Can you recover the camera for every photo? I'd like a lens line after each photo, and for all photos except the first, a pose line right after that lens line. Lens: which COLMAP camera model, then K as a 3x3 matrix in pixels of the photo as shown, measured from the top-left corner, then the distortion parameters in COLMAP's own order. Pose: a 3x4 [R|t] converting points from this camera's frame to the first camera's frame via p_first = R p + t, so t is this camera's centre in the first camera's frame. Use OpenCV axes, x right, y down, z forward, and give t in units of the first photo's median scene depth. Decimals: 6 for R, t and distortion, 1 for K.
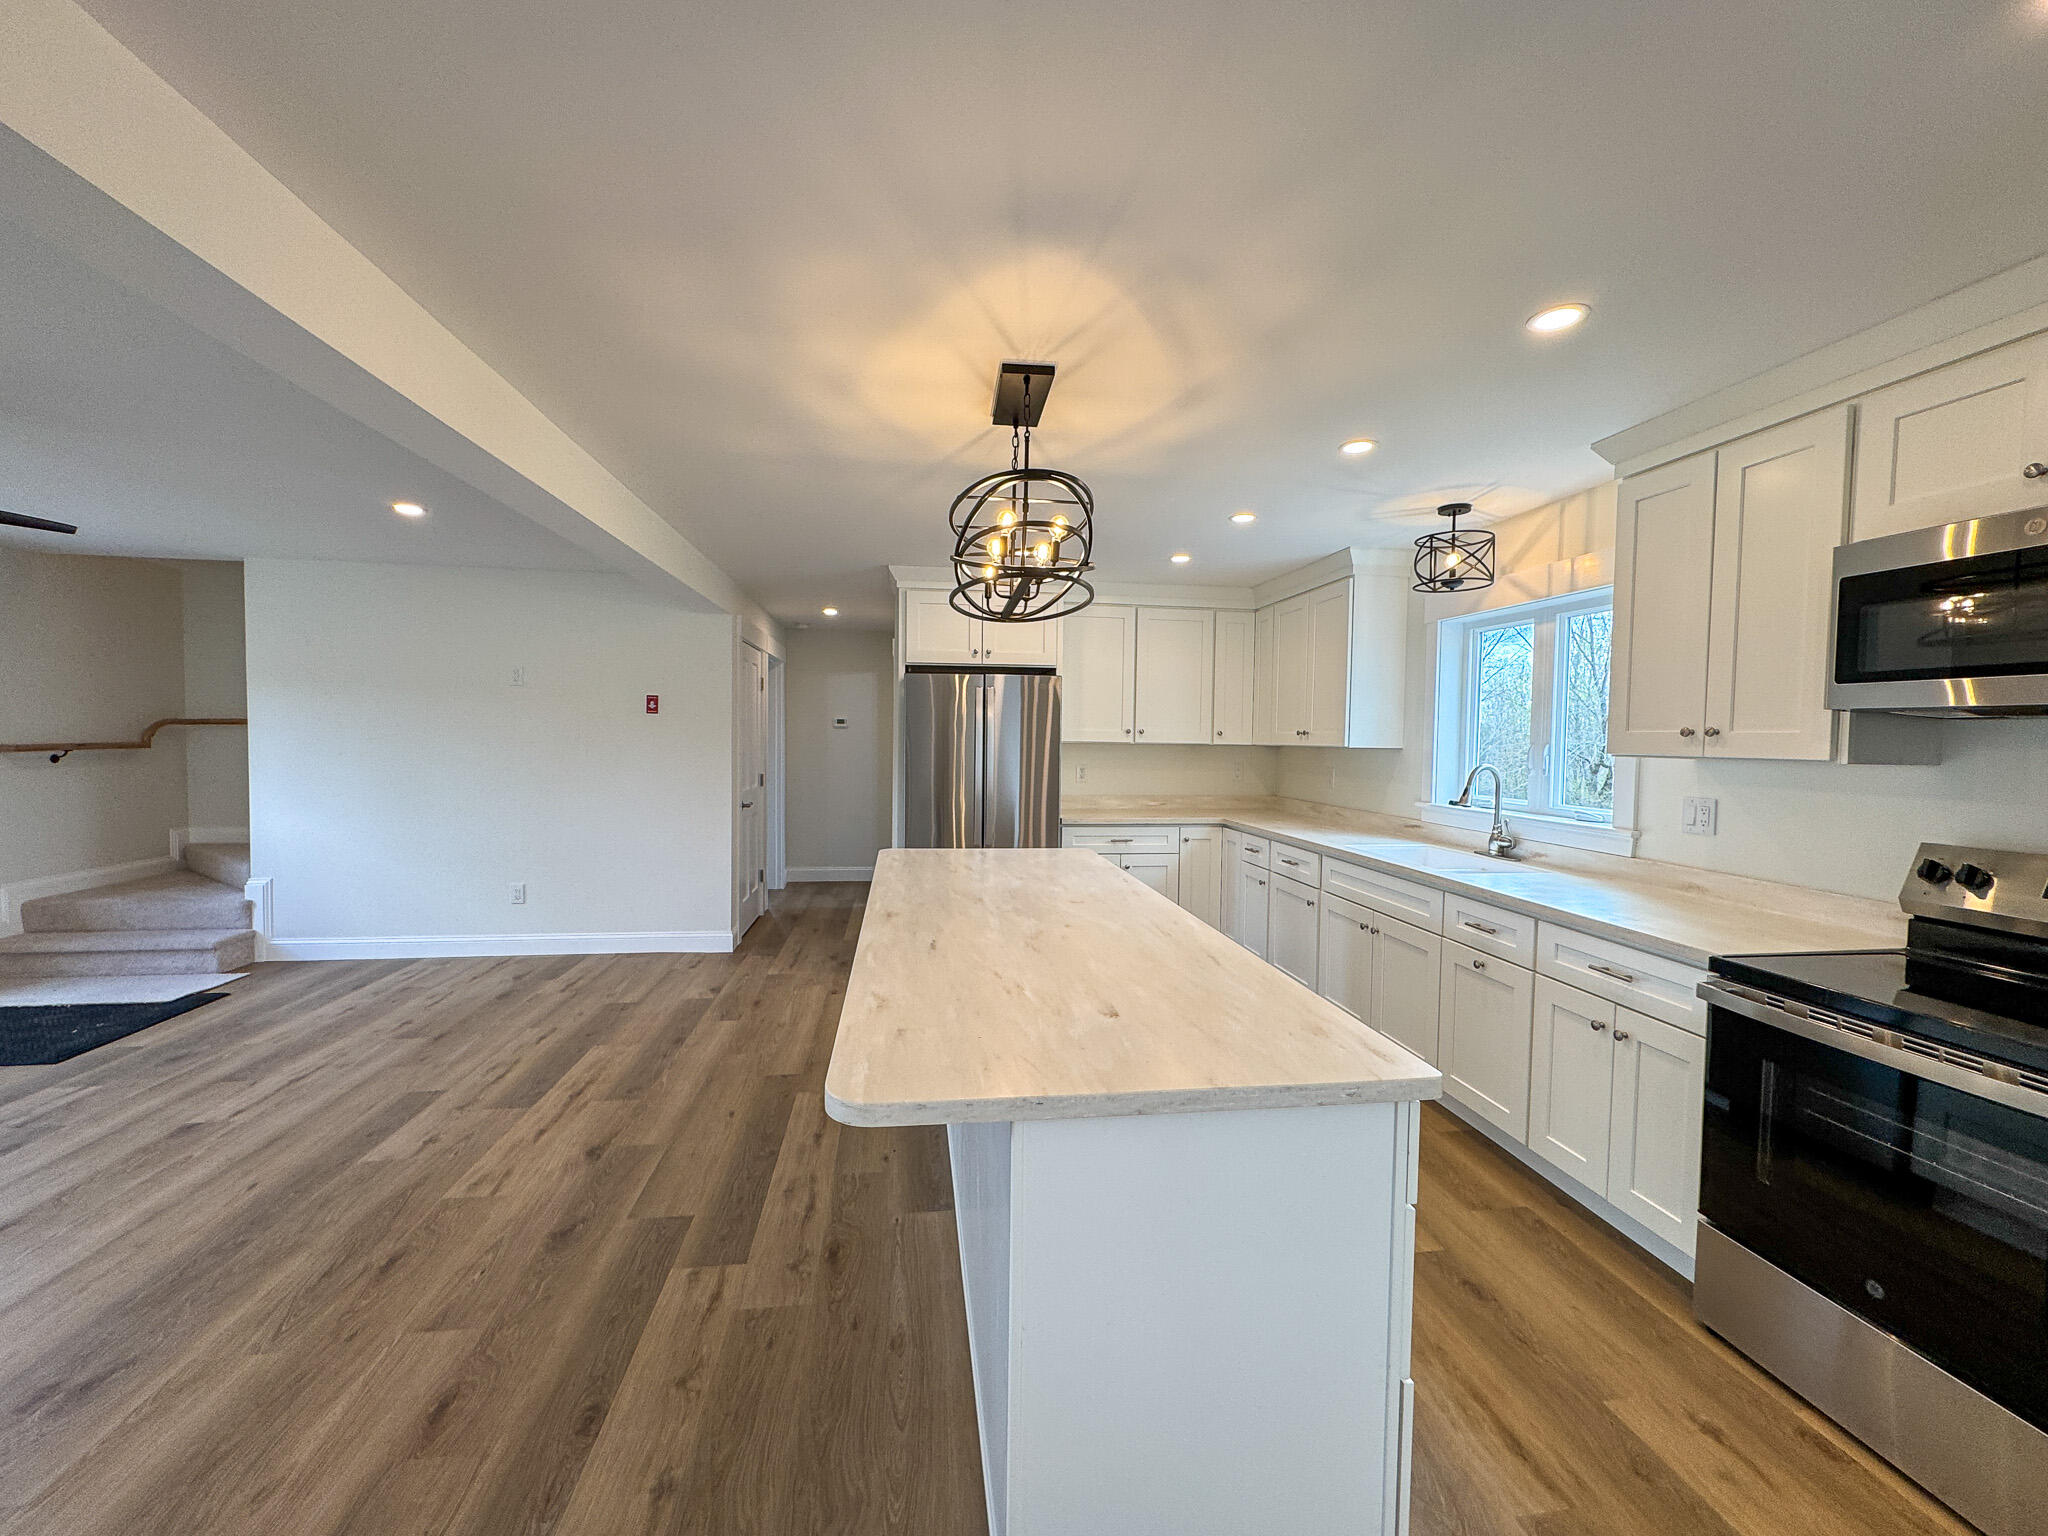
lens RADIAL K [[821.8, 0, 1024.0], [0, 821.8, 768.0], [0, 0, 1]] dist [-0.000564, -0.000281]
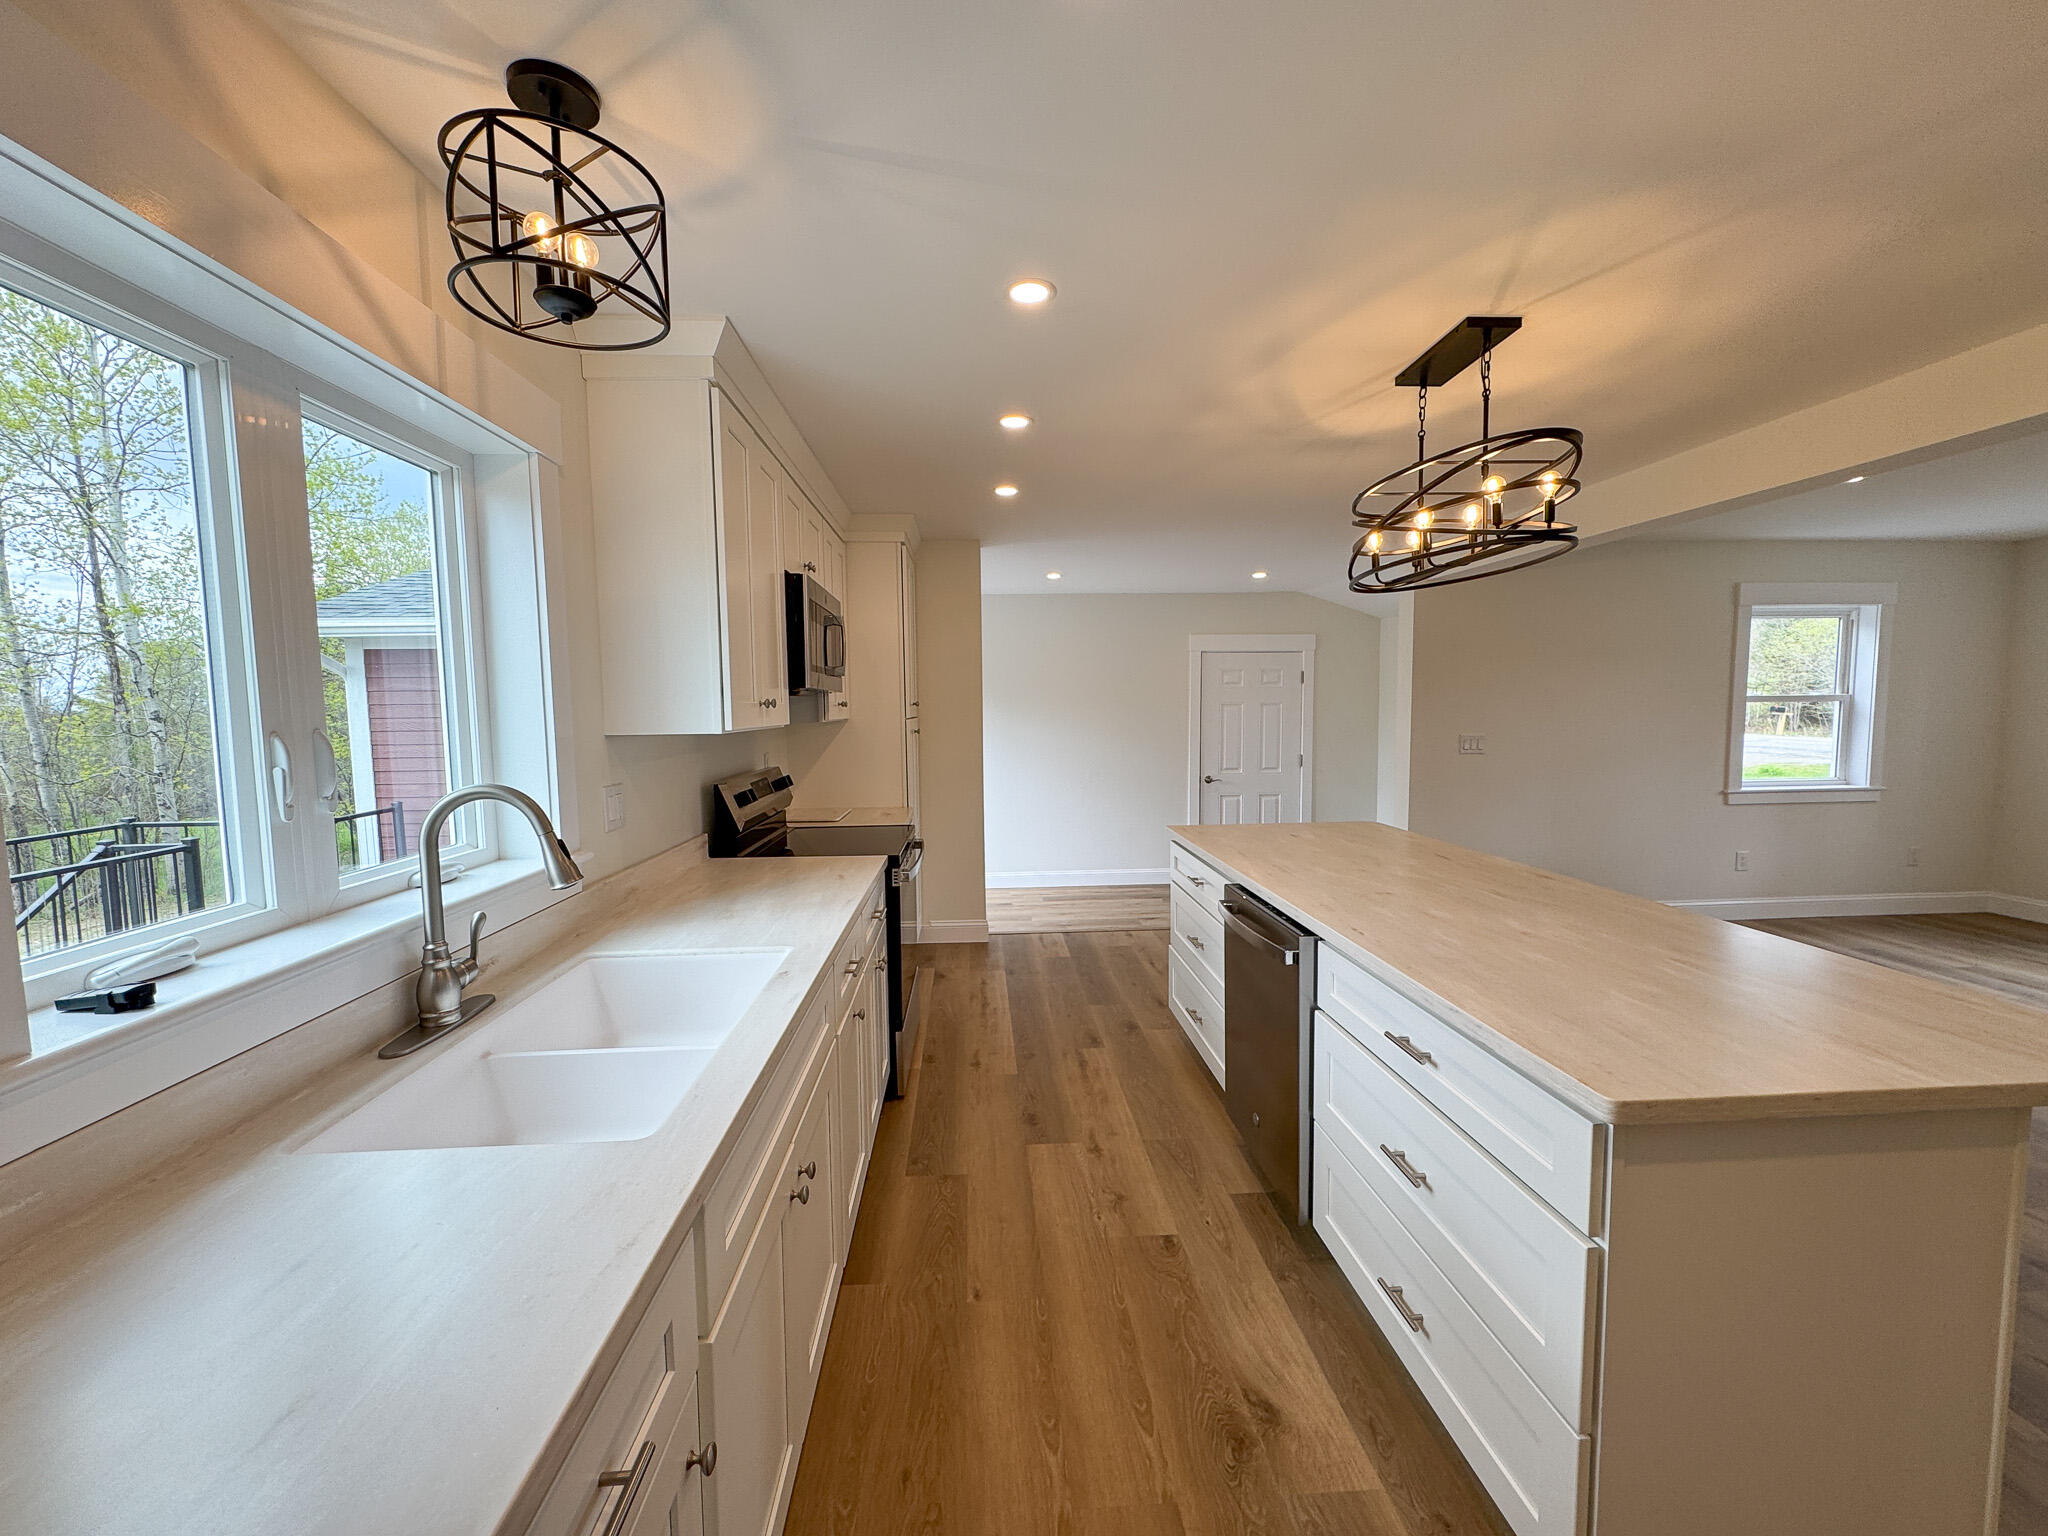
lens RADIAL K [[821.8, 0, 1024.0], [0, 821.8, 768.0], [0, 0, 1]] dist [-0.000564, -0.000281]
pose [[-0.997244, -0.006695, 0.073891, 0.312171], [0.002066, 0.993028, 0.117857, -0.063854], [-0.074165, 0.117685, -0.990278, 1.514066]]
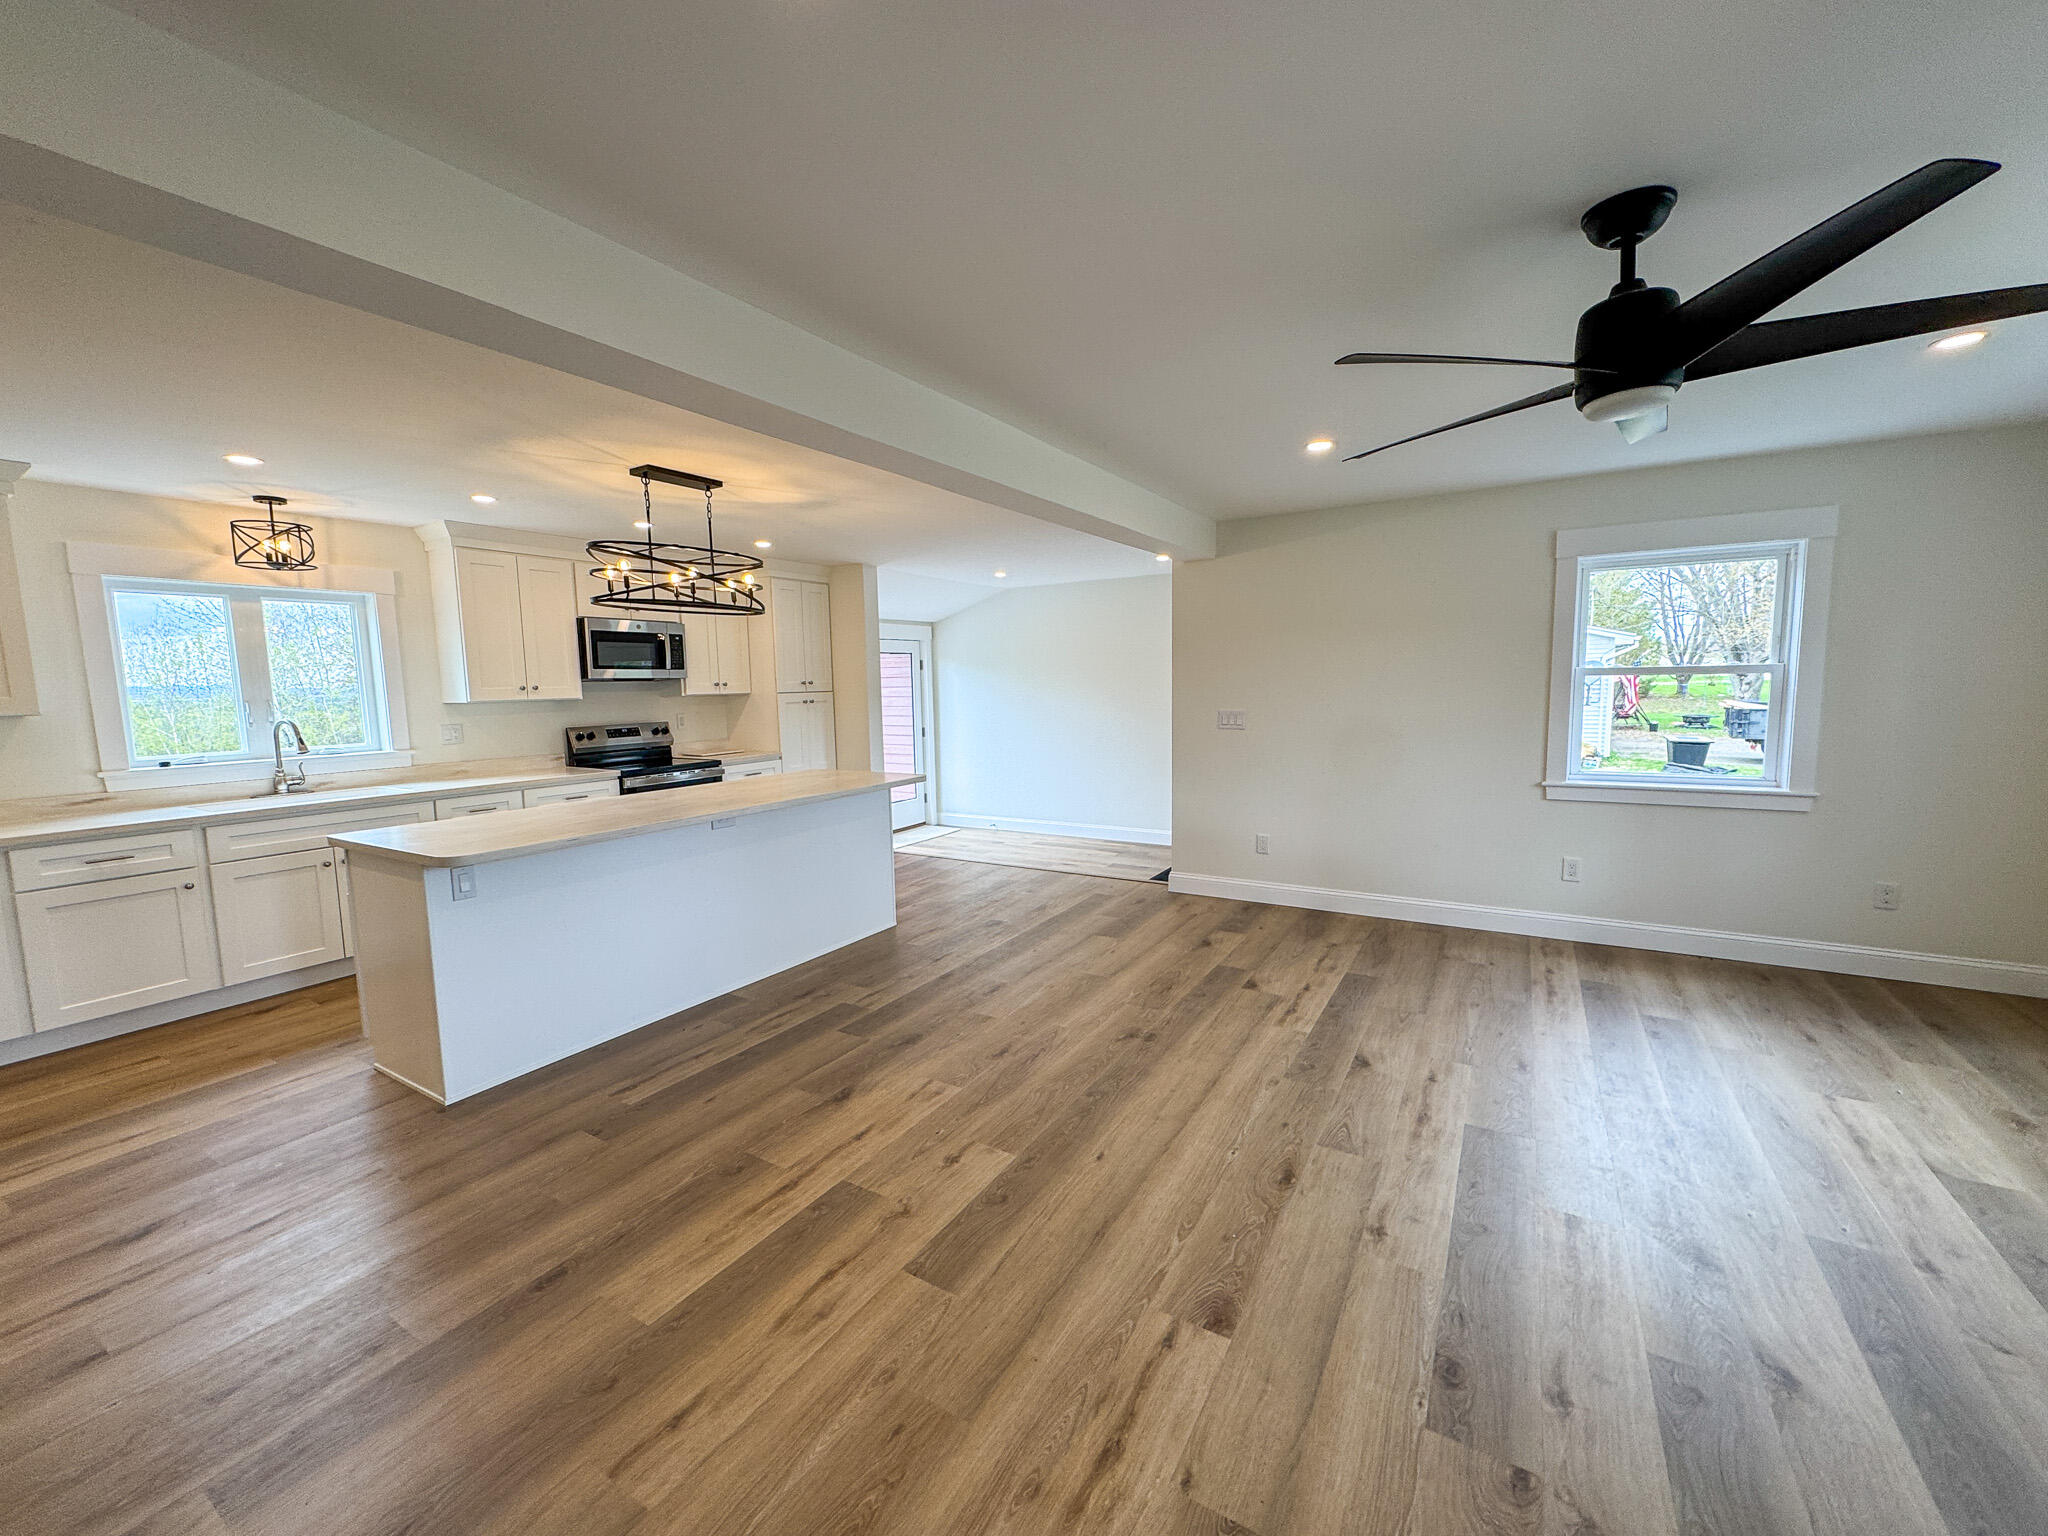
lens RADIAL K [[827.0, 0, 1019.6], [0, 827.0, 771.7], [0, 0, 1]] dist [-0.000258, 0.000038]
pose [[-0.770284, -0.066660, 0.634208, -1.157721], [0.036730, 0.988233, 0.148481, -0.076291], [-0.636643, 0.137667, -0.758771, 1.384575]]
